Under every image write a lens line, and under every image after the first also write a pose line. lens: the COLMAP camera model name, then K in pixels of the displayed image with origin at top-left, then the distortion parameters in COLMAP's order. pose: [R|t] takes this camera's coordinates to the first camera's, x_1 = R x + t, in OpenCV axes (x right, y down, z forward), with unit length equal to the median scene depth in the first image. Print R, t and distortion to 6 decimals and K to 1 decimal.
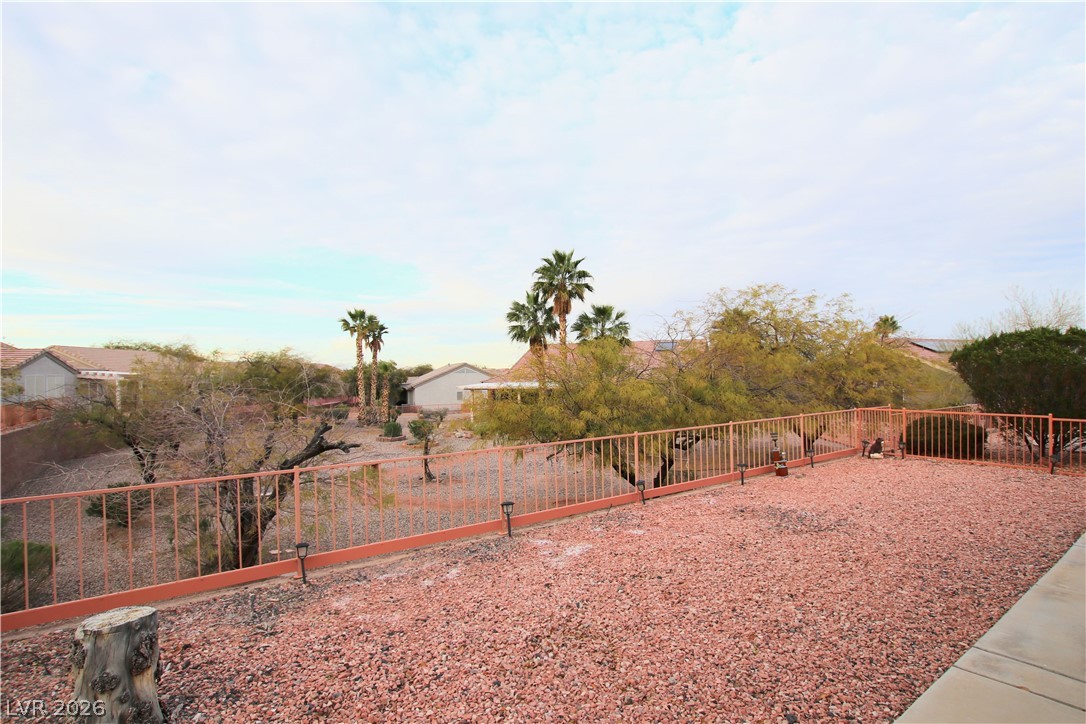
lens RADIAL K [[546.4, 0, 540.1], [0, 546.4, 370.5], [0, 0, 1]] dist [-0.026992, 0.000008]
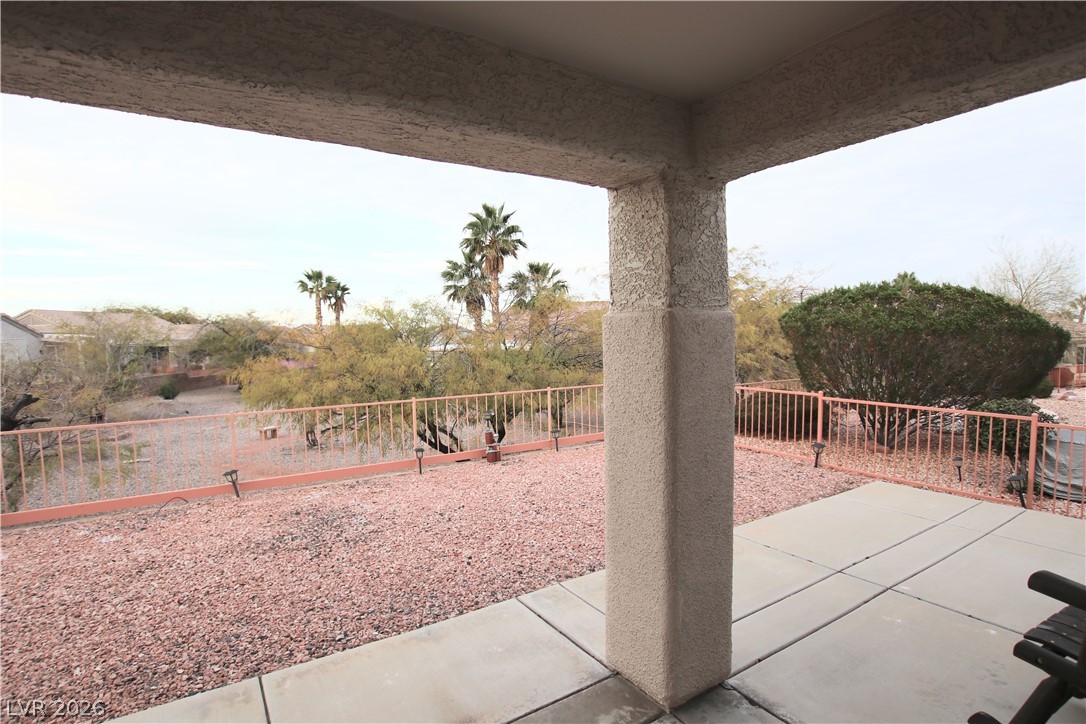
lens RADIAL K [[546.4, 0, 541.1], [0, 546.4, 365.5], [0, 0, 1]] dist [-0.026992, 0.000008]
pose [[0.997826, 0.001557, -0.065888, 0.180110], [0.002653, 0.997962, 0.063762, -0.002618], [0.065853, -0.063798, 0.995788, 0.053533]]
